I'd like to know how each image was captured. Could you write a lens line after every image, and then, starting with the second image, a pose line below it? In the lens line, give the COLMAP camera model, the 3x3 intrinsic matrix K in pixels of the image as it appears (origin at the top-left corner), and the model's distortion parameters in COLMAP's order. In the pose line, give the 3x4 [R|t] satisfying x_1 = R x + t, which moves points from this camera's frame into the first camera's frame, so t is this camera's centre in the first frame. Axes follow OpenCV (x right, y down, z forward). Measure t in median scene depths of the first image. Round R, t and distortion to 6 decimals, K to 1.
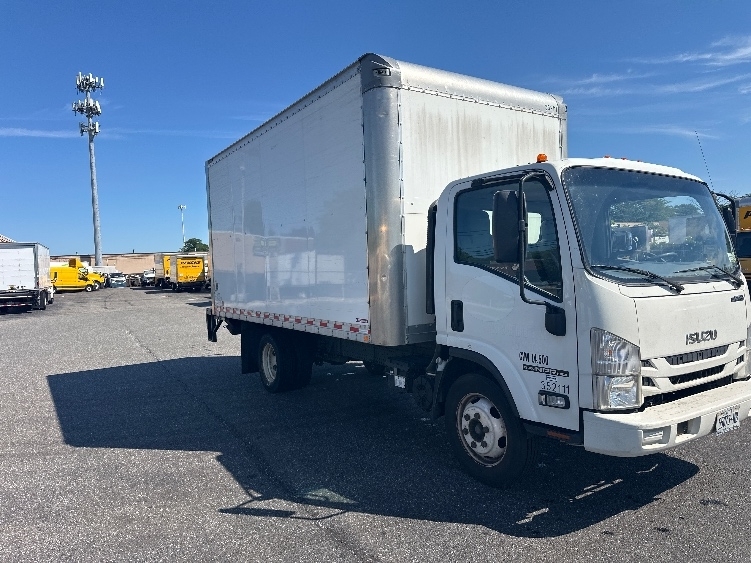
lens RADIAL K [[532.0, 0, 373.8], [0, 532.0, 269.9], [0, 0, 1]] dist [0.051301, -0.076309]
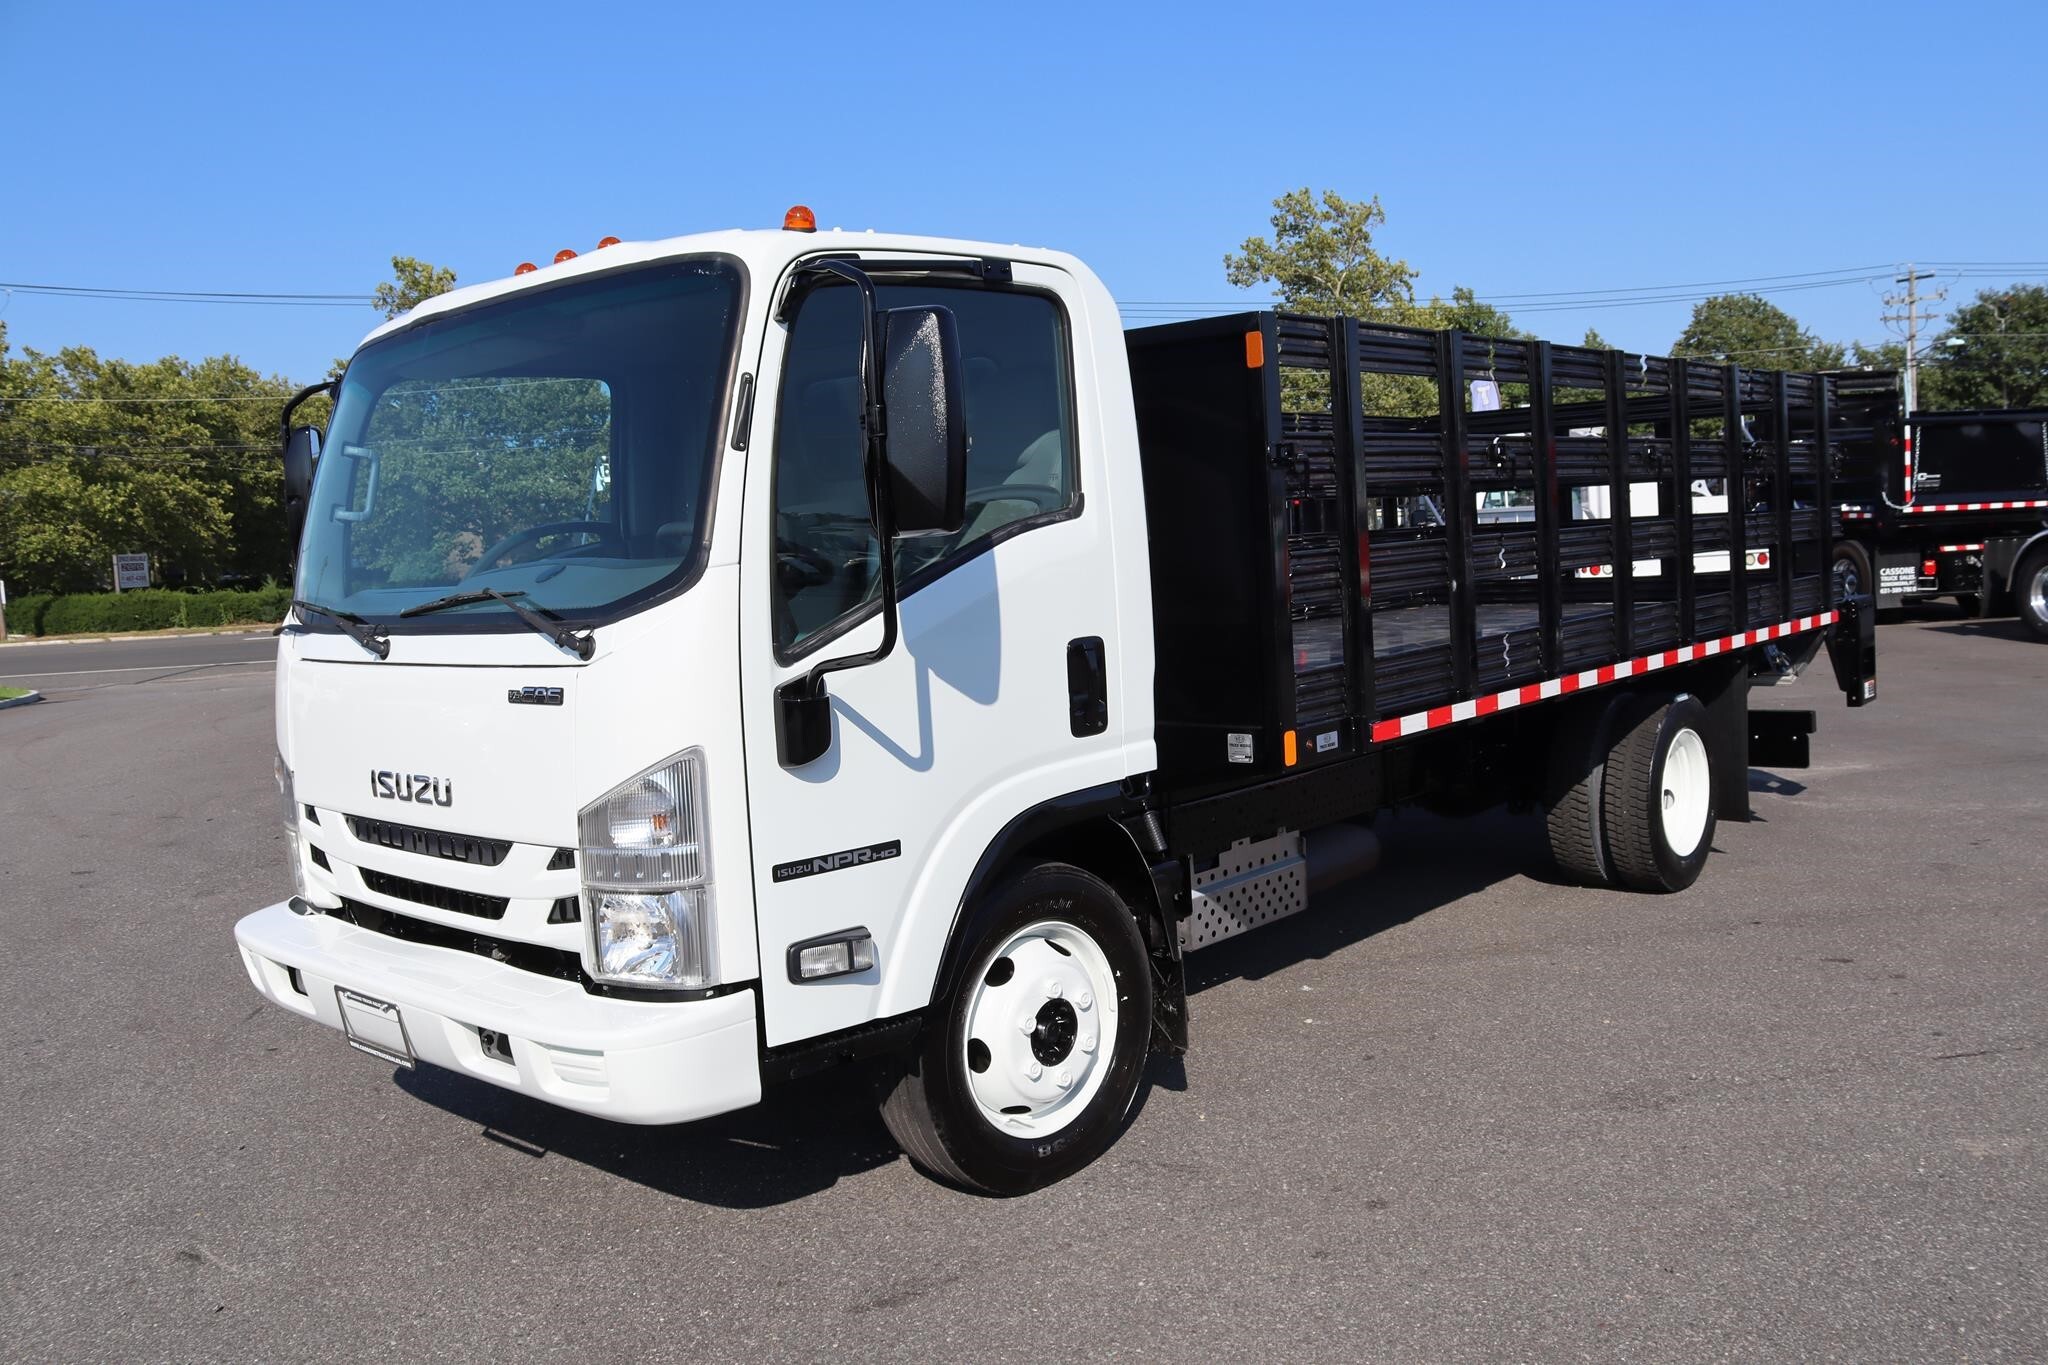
lens RADIAL K [[1726.5, 0, 1024.0], [0, 1726.5, 682.5], [0, 0, 1]] dist [-0.144745, 0.000104]
pose [[0.255047, 0.090189, -0.962713, 1.833926], [0.043716, 0.993547, 0.104659, -0.044010], [0.965940, -0.068779, 0.249458, 1.156618]]
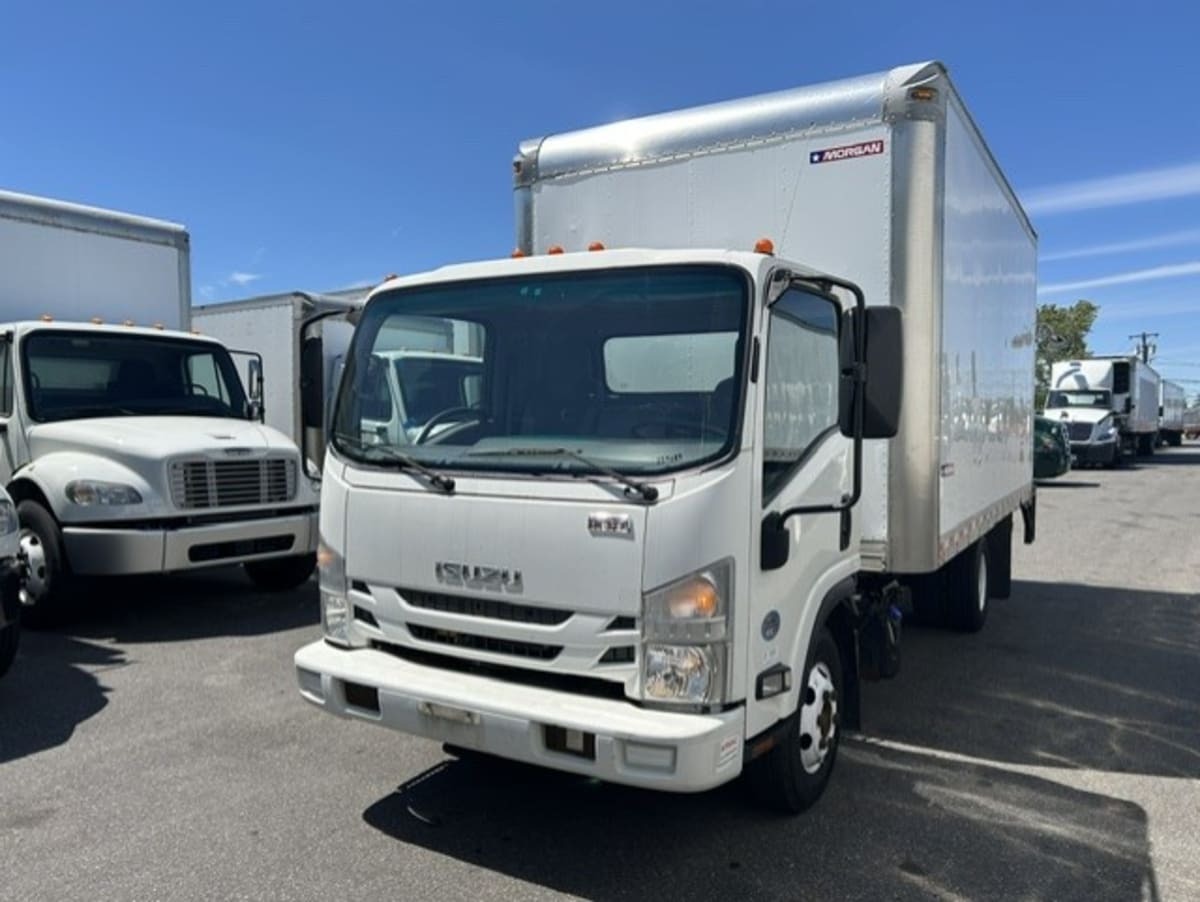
lens RADIAL K [[898.0, 0, 600.0], [0, 898.0, 451.0], [0, 0, 1]] dist [0.057526, -0.000717]
pose [[0.445283, 0.057110, -0.893567, 1.549386], [-0.018885, 0.998341, 0.054396, -0.058257], [0.895191, -0.007346, 0.445623, 0.726285]]
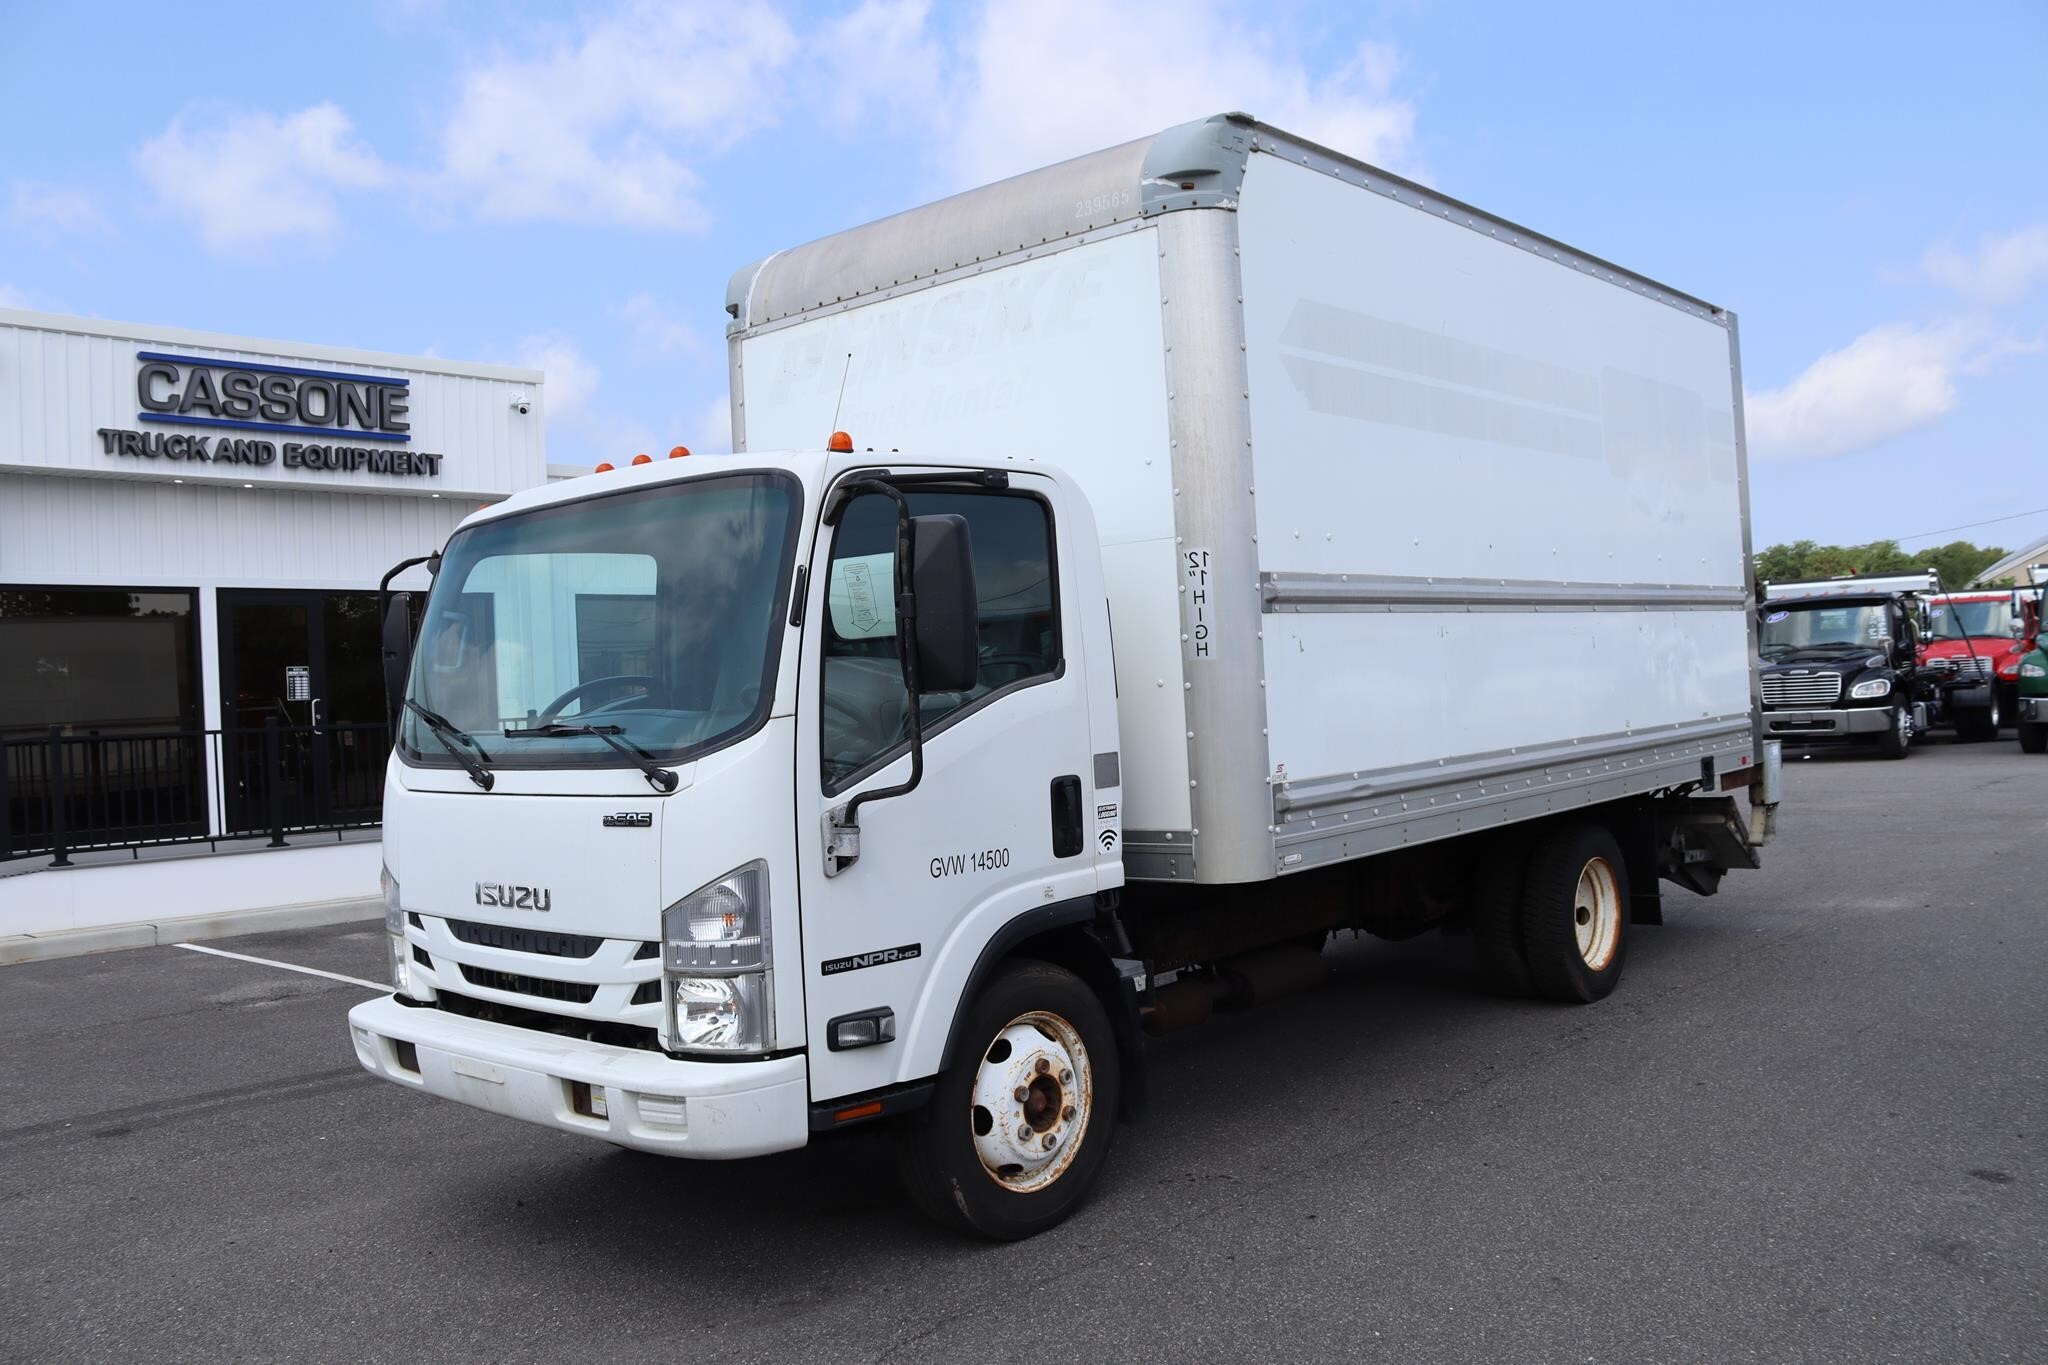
lens RADIAL K [[1726.5, 0, 1024.0], [0, 1726.5, 682.5], [0, 0, 1]] dist [-0.144745, 0.000104]
pose [[0.271815, 0.009695, -0.962301, 2.091832], [0.038590, 0.999035, 0.020965, -0.059849], [0.961575, -0.042833, 0.271179, 1.069886]]
